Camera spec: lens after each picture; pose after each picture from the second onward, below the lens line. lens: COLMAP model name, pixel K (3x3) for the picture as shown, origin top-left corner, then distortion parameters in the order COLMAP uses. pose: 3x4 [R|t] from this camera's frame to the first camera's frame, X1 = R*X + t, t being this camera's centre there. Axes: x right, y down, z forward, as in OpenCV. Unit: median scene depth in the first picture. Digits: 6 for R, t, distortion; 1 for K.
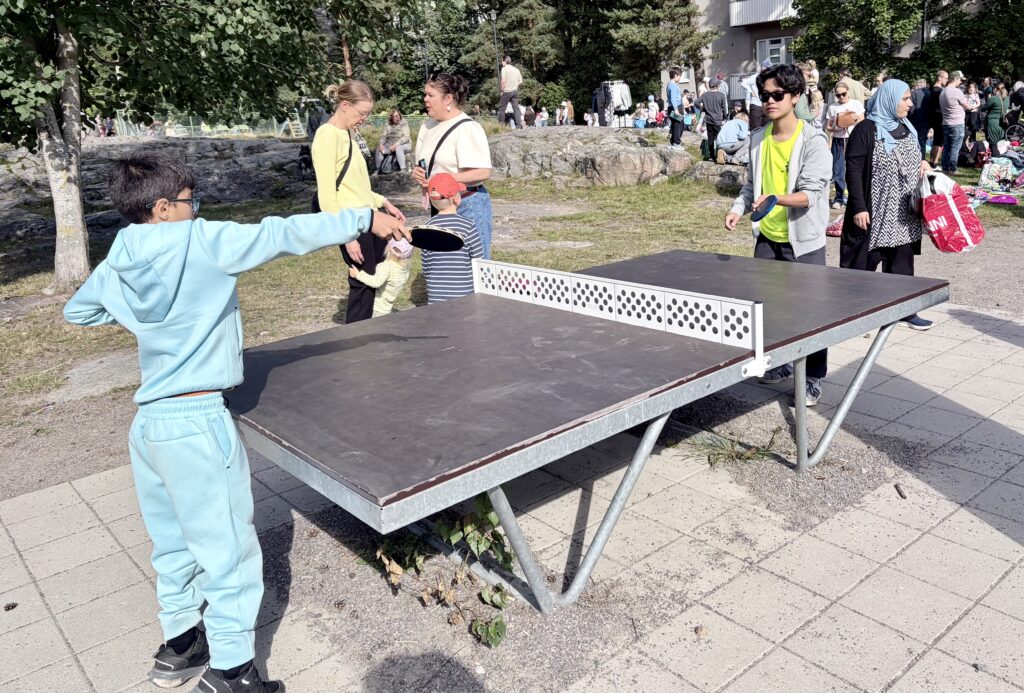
lens RADIAL K [[836.7, 0, 571.1], [0, 836.7, 317.3], [0, 0, 1]] dist [0.039891, -0.011581]
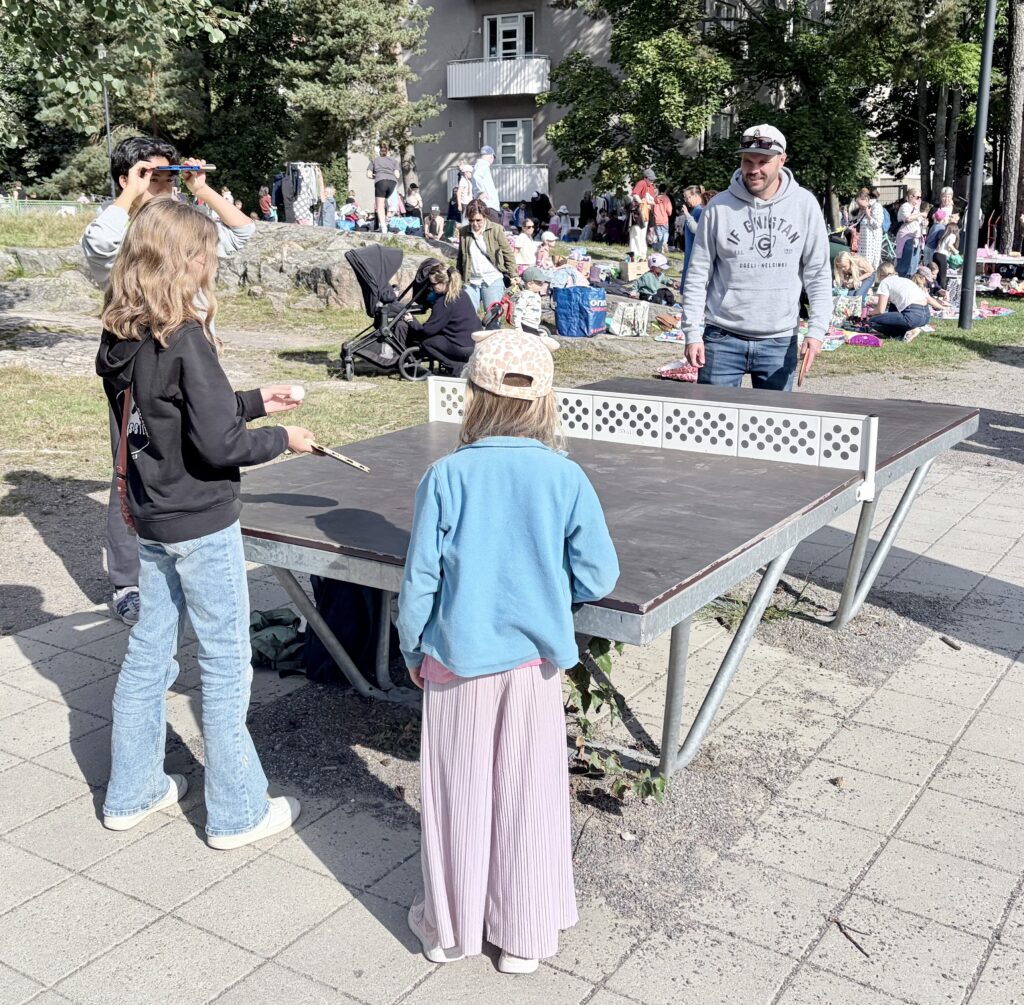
lens RADIAL K [[1207.4, 0, 512.0], [0, 1207.4, 502.5], [0, 0, 1]] dist [0.074938, -0.169868]
pose [[0.966675, -0.008289, 0.255873, -0.081651], [0.010000, 0.999936, -0.005385, 0.013151], [-0.255812, 0.007764, 0.966695, -0.025070]]
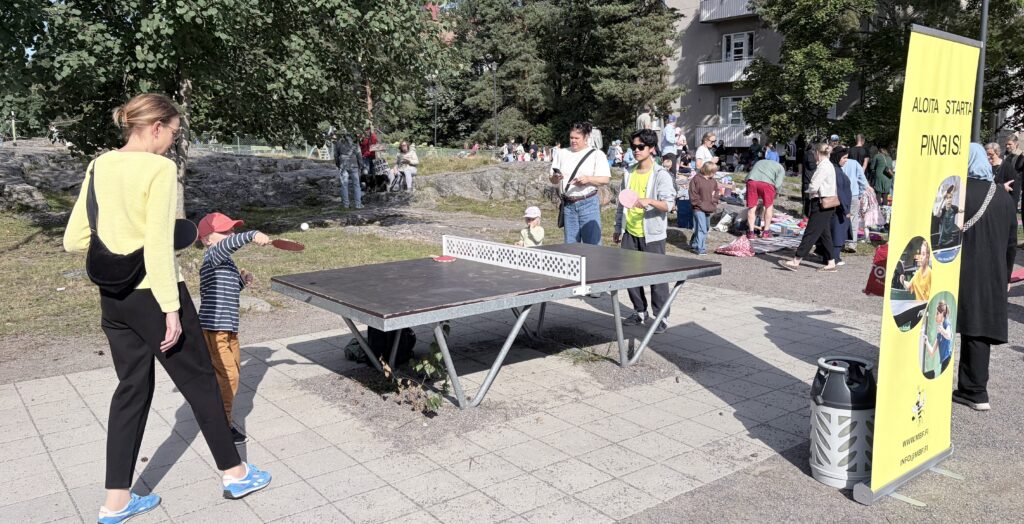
lens RADIAL K [[752.1, 0, 513.1], [0, 752.1, 285.7], [0, 0, 1]] dist [0.072596, -0.000982]
pose [[0.996702, 0.061637, -0.052785, 0.026987], [-0.064715, 0.996174, -0.058724, 0.027587], [0.048963, 0.061946, 0.996878, -0.123905]]
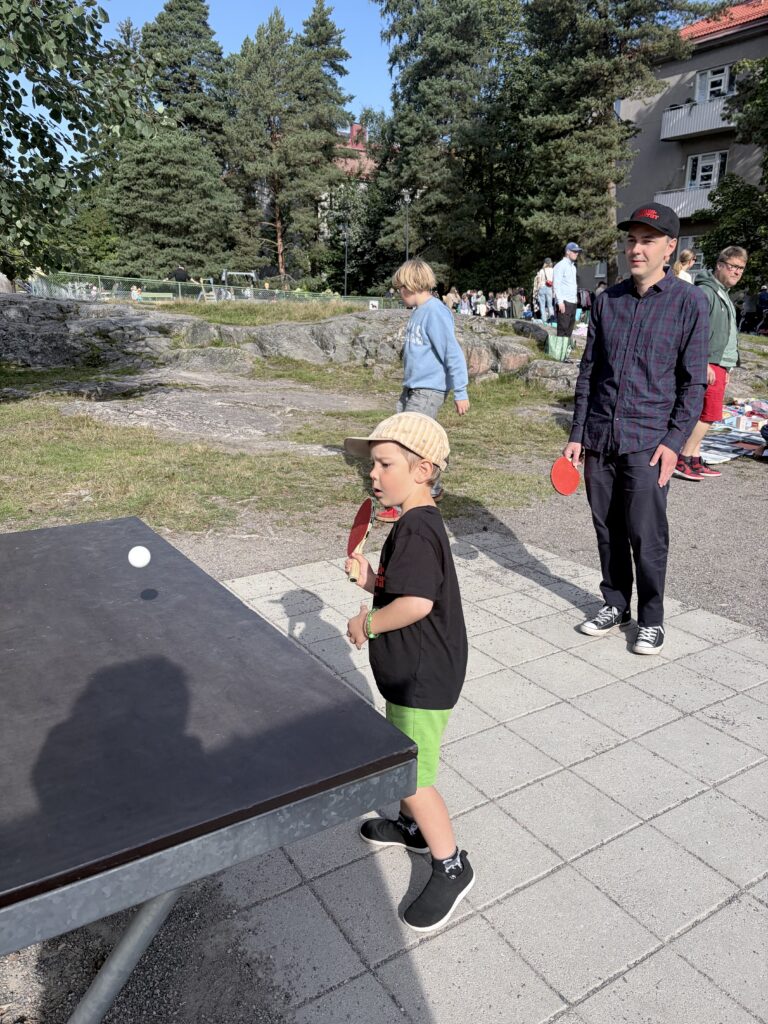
lens RADIAL K [[779.6, 0, 382.5], [0, 779.6, 544.0], [0, 0, 1]] dist [-0.007518, 0.069333]
pose [[0.986785, 0.104183, -0.124101, 0.109111], [-0.095853, 0.992838, 0.071314, -0.036809], [0.130642, -0.058476, 0.989704, 0.159896]]
